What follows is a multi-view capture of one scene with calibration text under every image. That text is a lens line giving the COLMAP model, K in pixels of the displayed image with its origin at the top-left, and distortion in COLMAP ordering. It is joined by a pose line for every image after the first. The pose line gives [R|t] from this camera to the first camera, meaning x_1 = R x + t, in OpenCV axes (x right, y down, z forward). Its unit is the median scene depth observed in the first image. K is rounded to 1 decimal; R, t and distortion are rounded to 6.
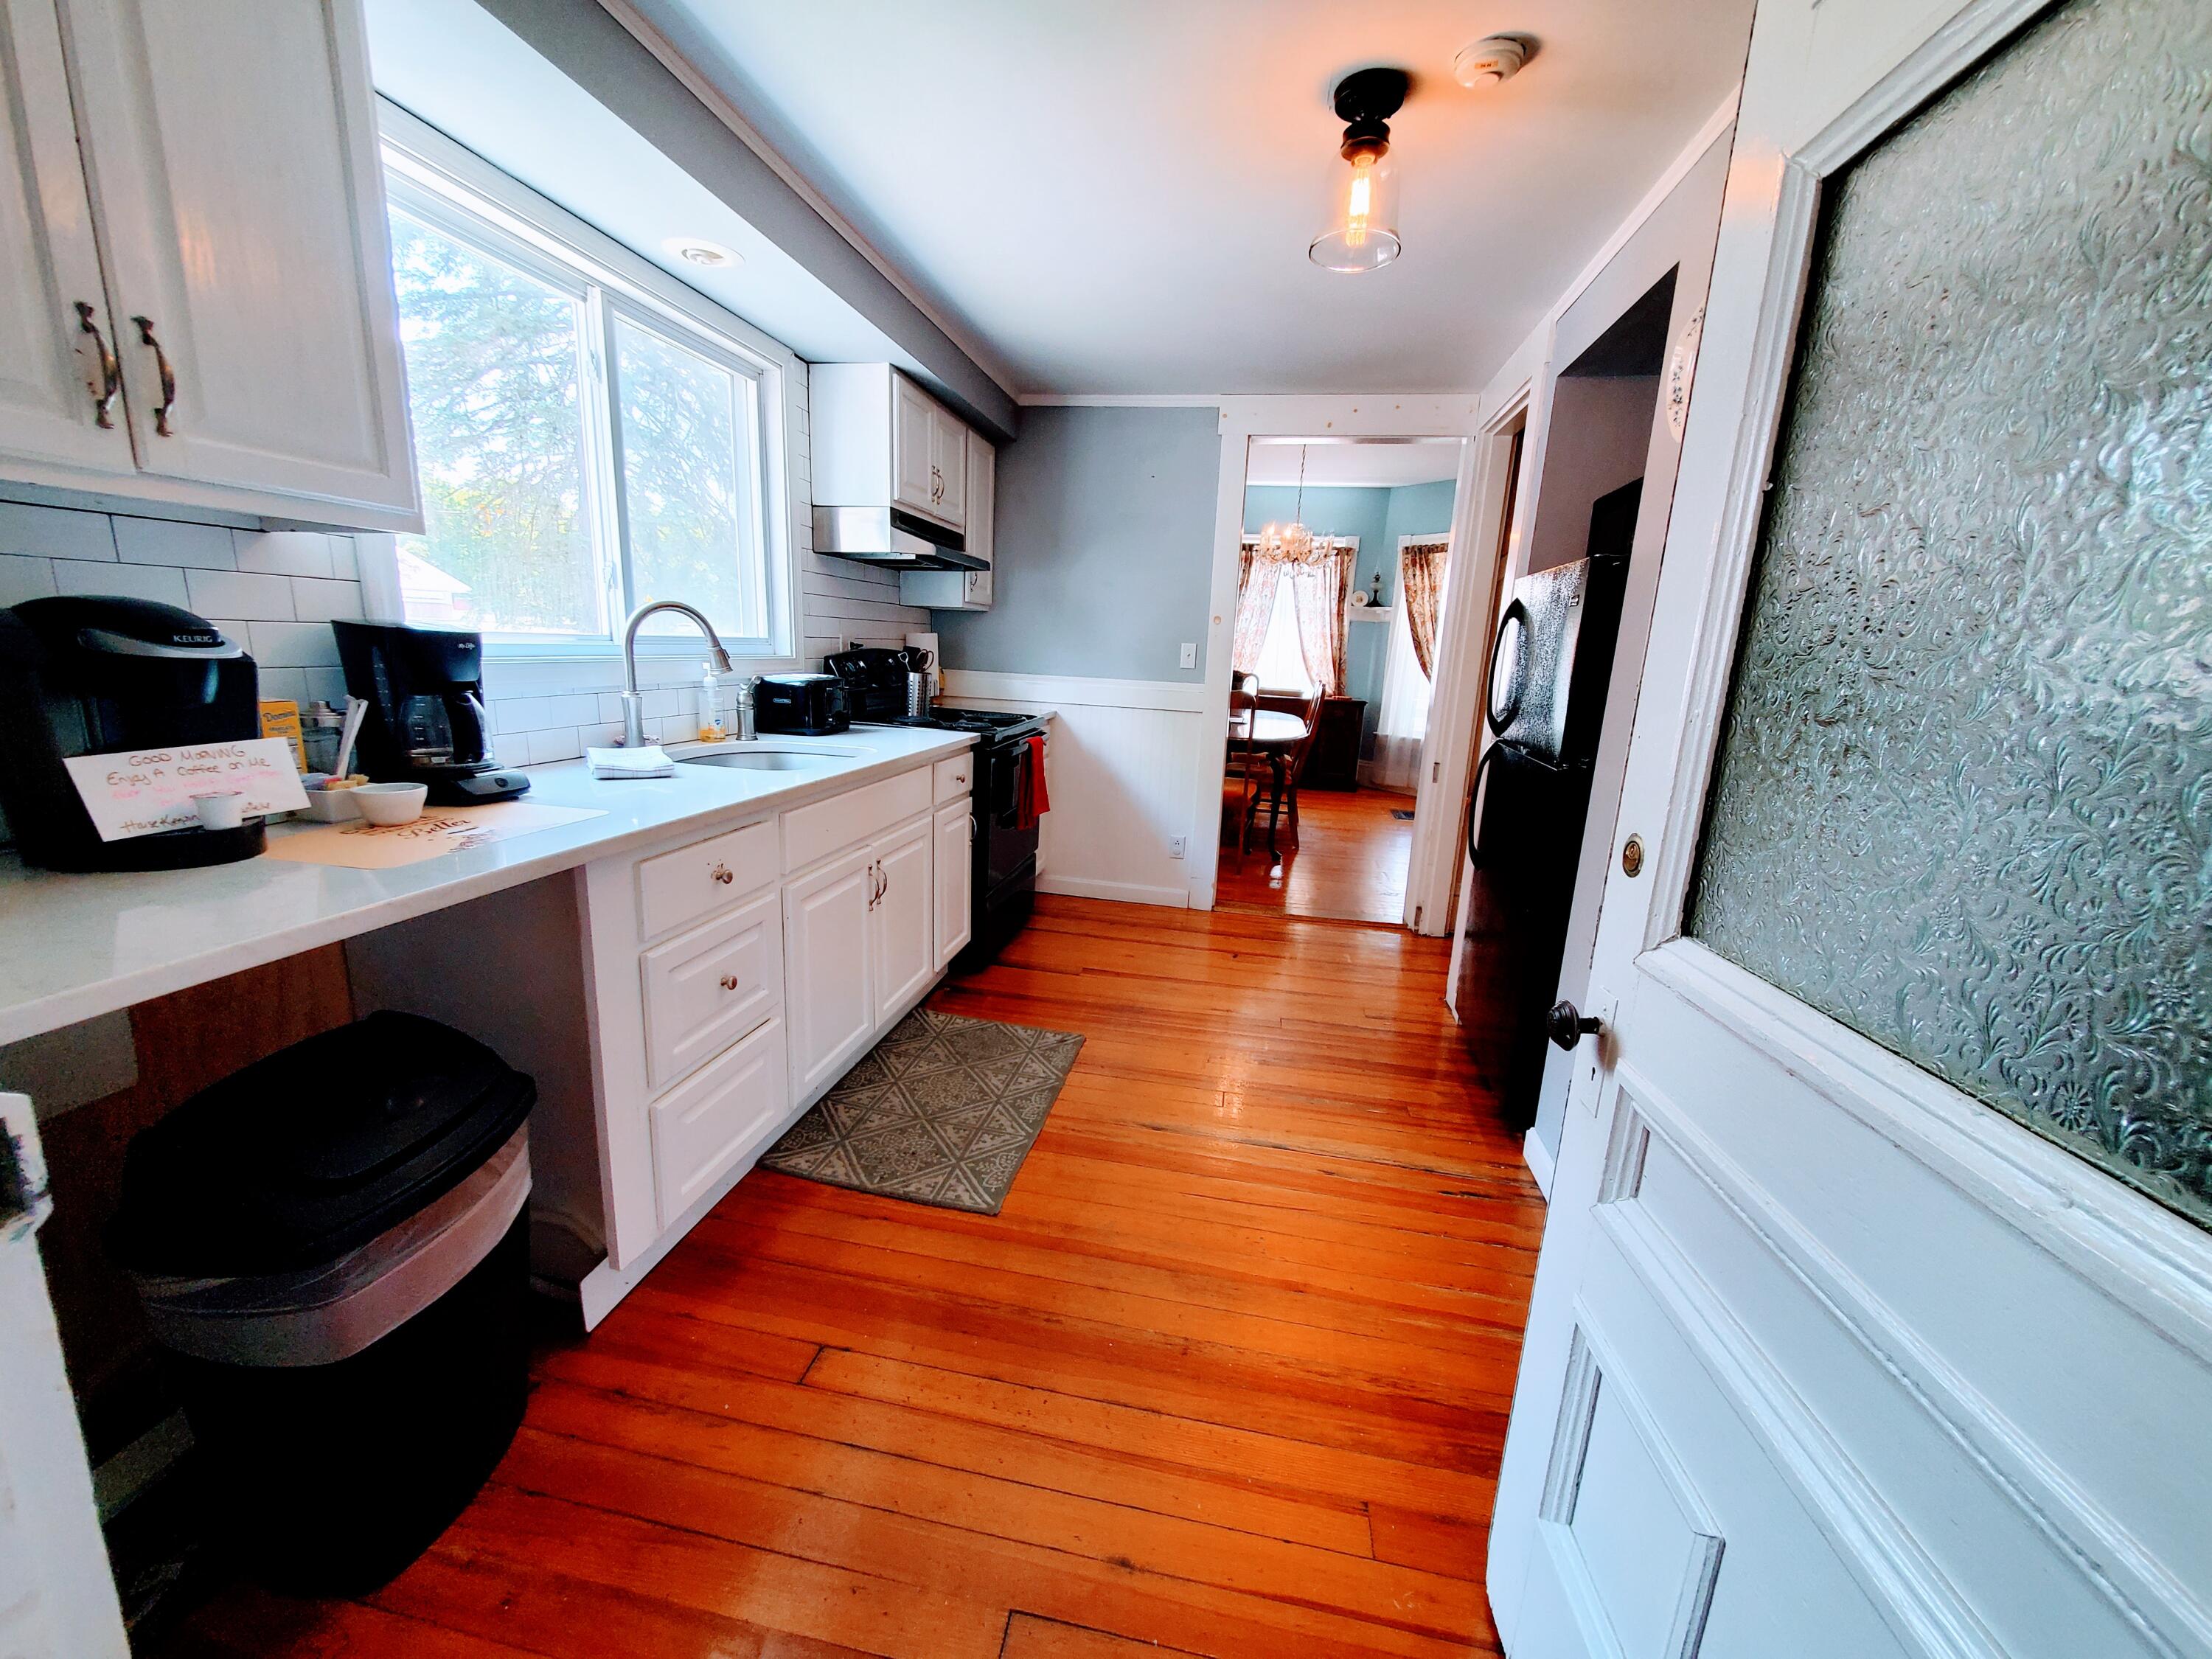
lens RADIAL K [[872.3, 0, 1098.2], [0, 872.3, 835.3], [0, 0, 1]] dist [-0.000571, -0.000299]
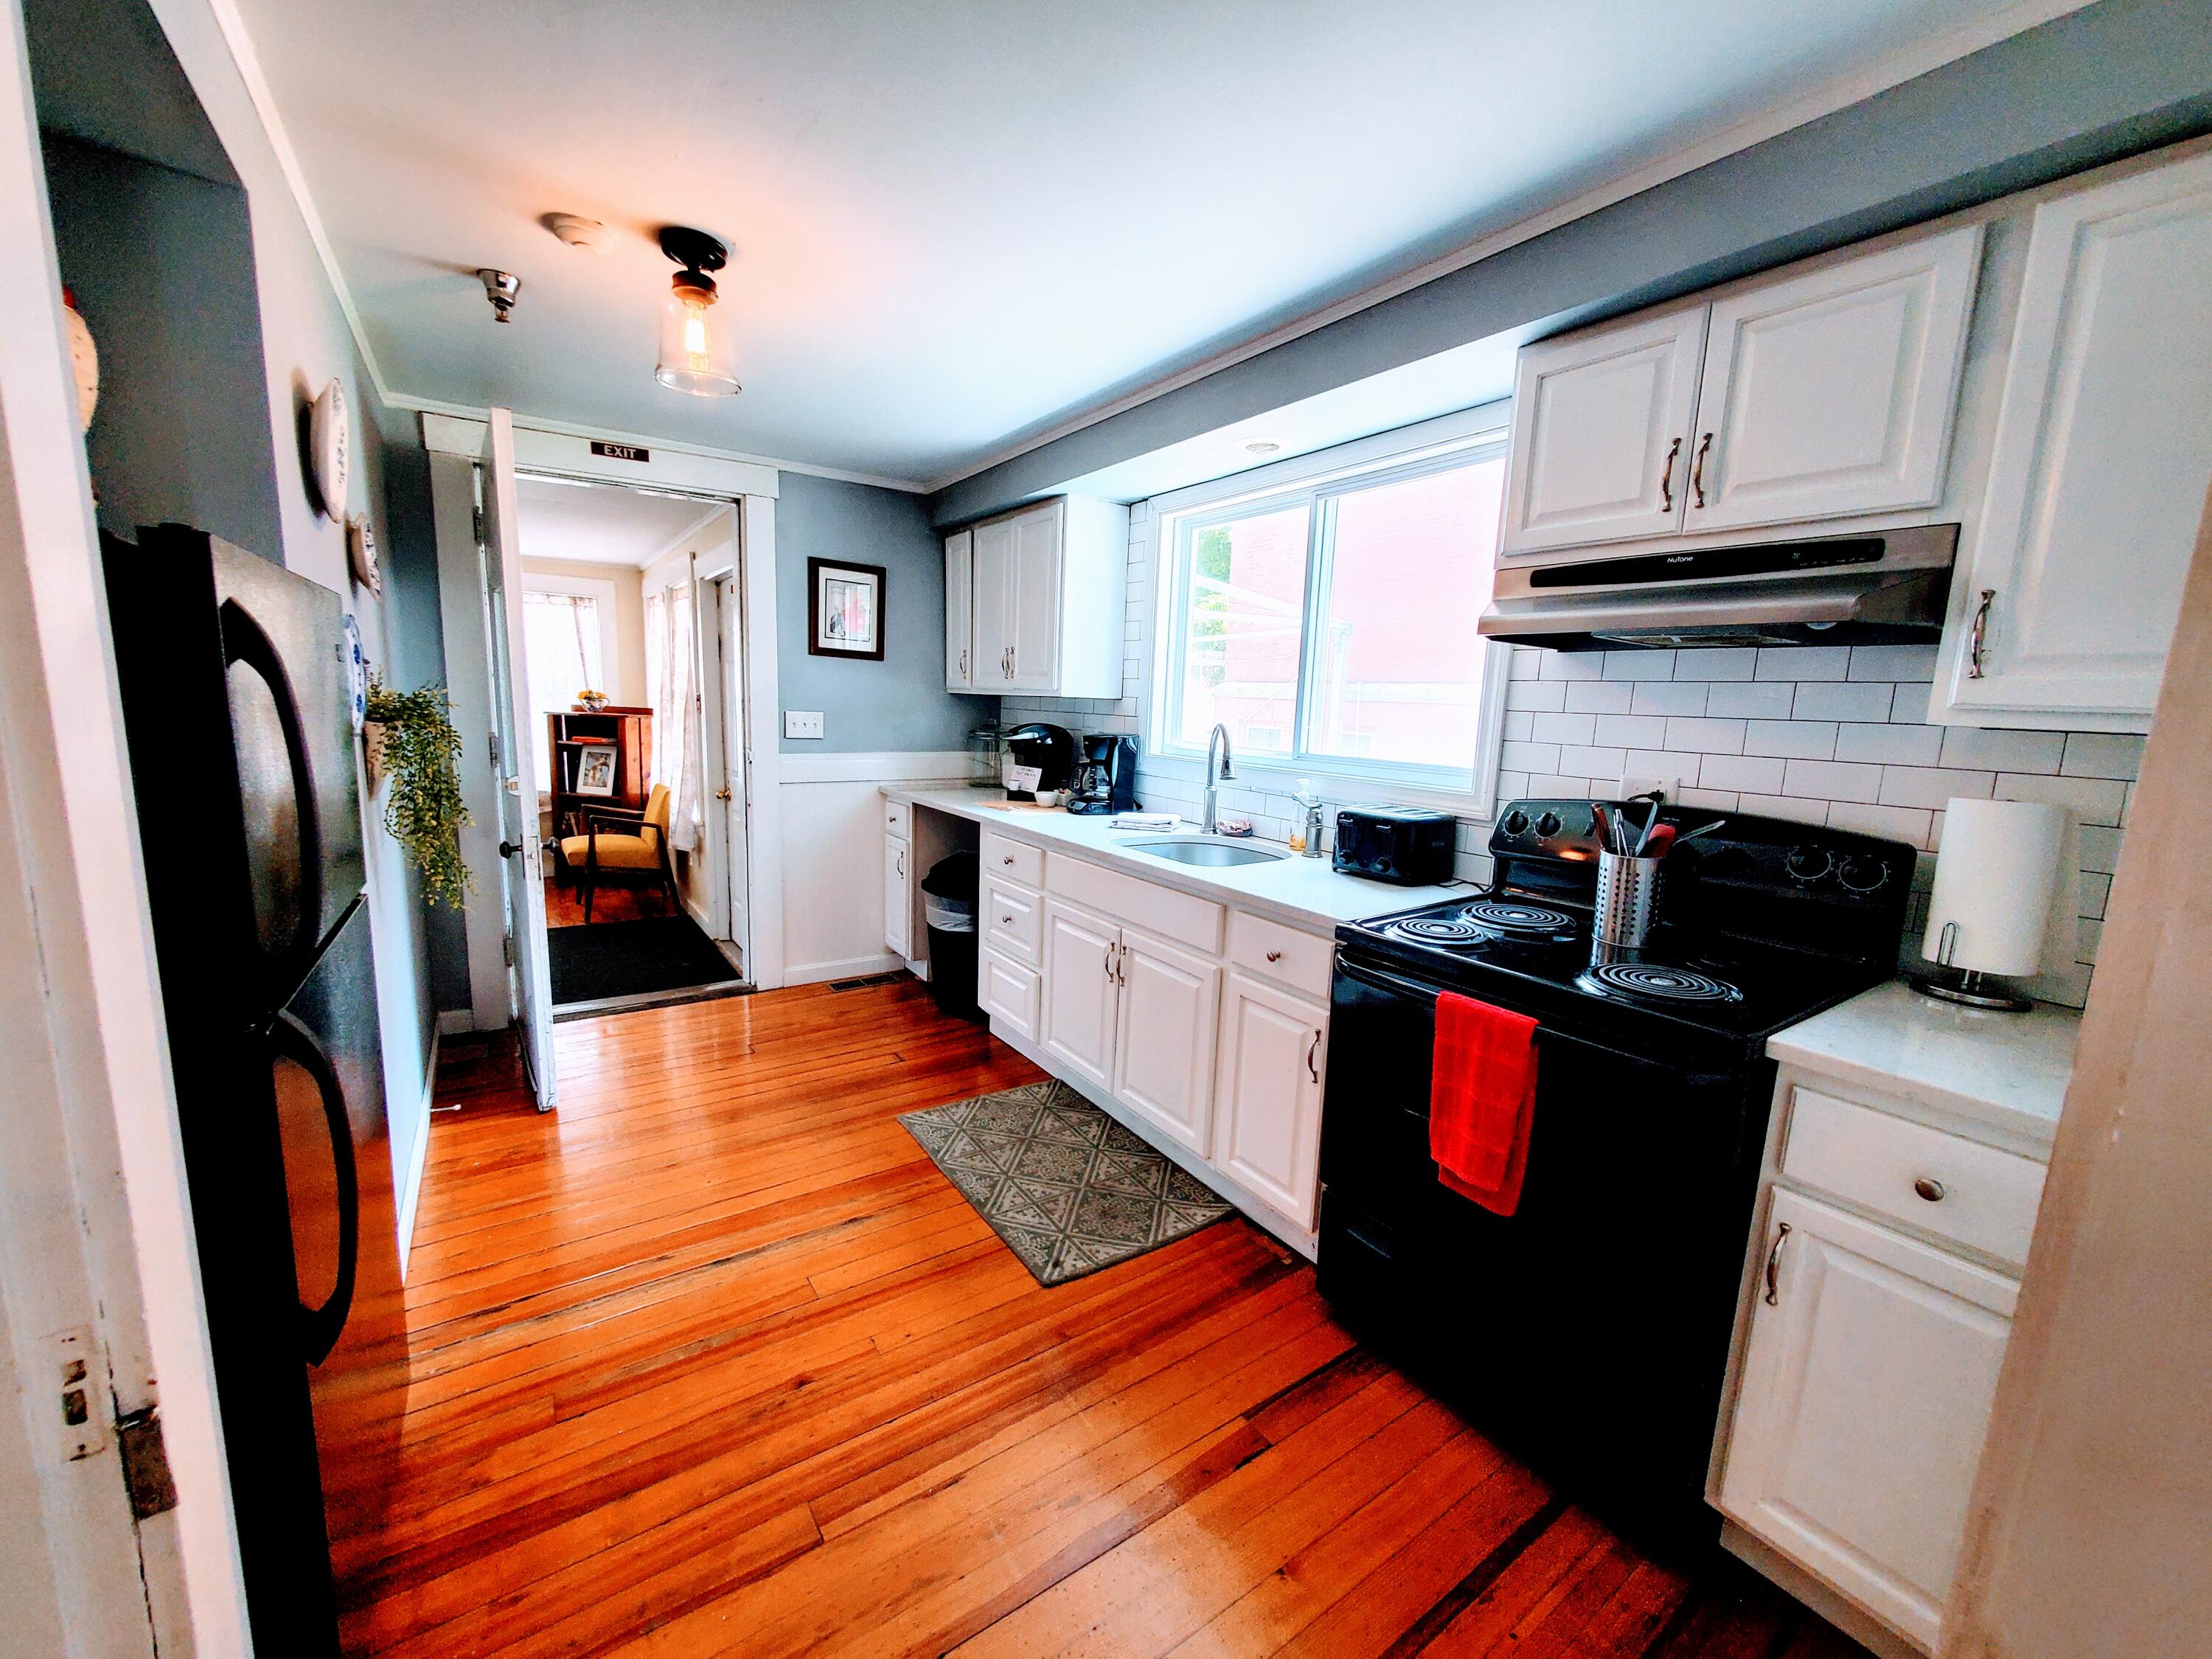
lens RADIAL K [[872.3, 0, 1098.2], [0, 872.3, 835.3], [0, 0, 1]] dist [-0.000571, -0.000299]
pose [[-0.703452, 0.043423, -0.709415, 0.568075], [-0.213326, 0.939212, 0.269022, -0.410160], [0.677973, 0.340581, -0.651427, 1.720874]]
